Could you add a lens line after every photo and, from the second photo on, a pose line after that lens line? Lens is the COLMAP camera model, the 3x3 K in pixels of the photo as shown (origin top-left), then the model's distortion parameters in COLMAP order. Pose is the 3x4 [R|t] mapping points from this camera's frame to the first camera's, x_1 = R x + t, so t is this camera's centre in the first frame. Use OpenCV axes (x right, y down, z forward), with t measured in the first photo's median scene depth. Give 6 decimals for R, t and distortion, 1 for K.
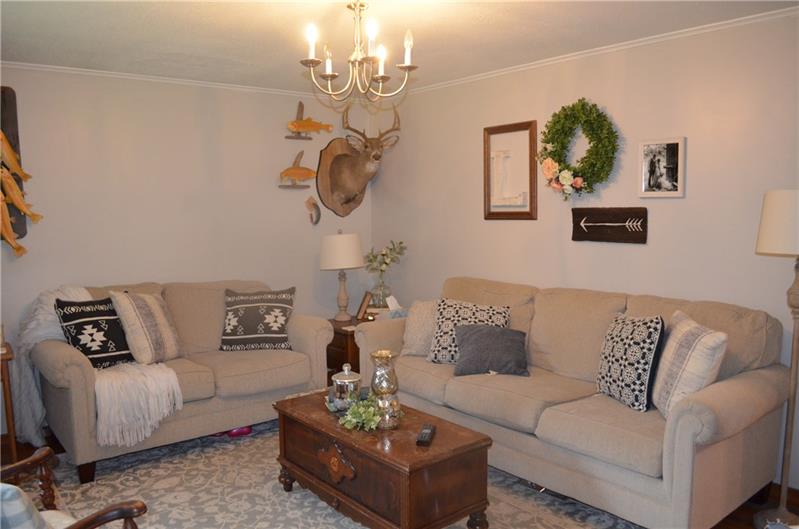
lens RADIAL K [[634.1, 0, 401.0], [0, 634.1, 265.7], [0, 0, 1]] dist [-0.071402, 0.000895]
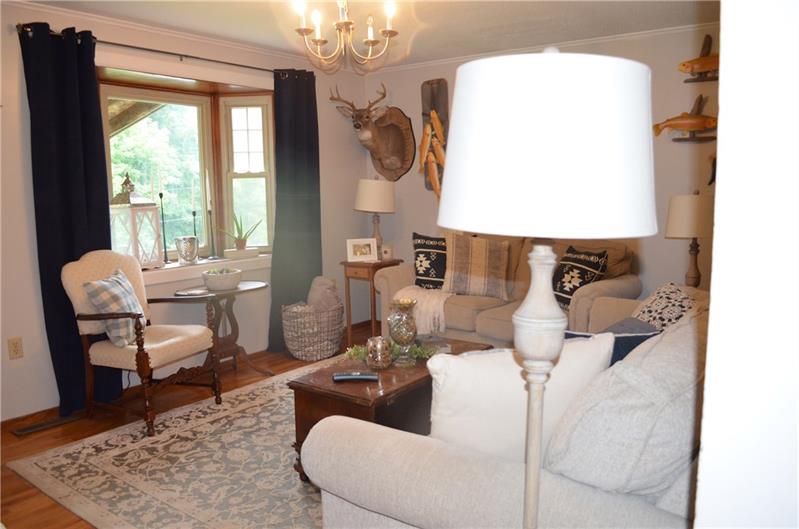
lens RADIAL K [[634.1, 0, 397.6], [0, 634.1, 260.6], [0, 0, 1]] dist [-0.071402, 0.000895]
pose [[0.246917, 0.119229, -0.961674, 0.770406], [-0.079117, 0.991569, 0.102621, -0.025611], [0.965801, 0.050746, 0.254268, 0.585609]]
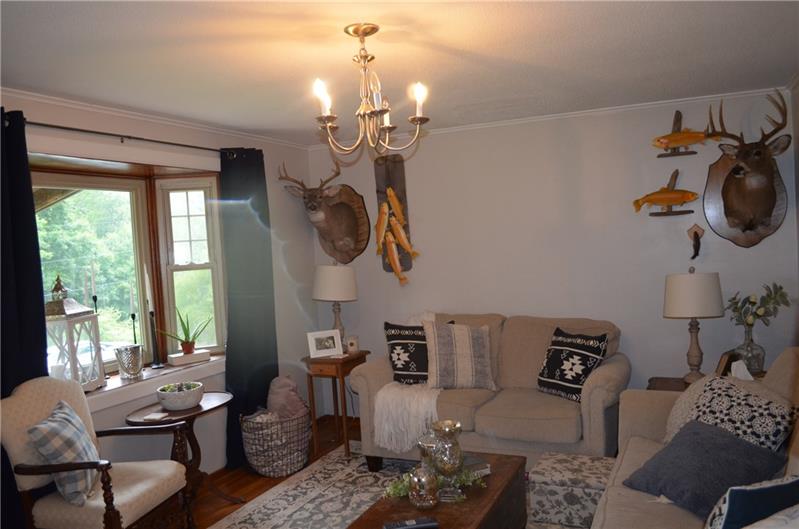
lens RADIAL K [[634.1, 0, 400.5], [0, 634.1, 263.4], [0, 0, 1]] dist [-0.071402, 0.000895]
pose [[0.430666, 0.019971, -0.902290, 0.598045], [-0.033196, 0.999429, 0.006277, -0.072372], [0.901901, 0.027250, 0.431083, 0.449047]]
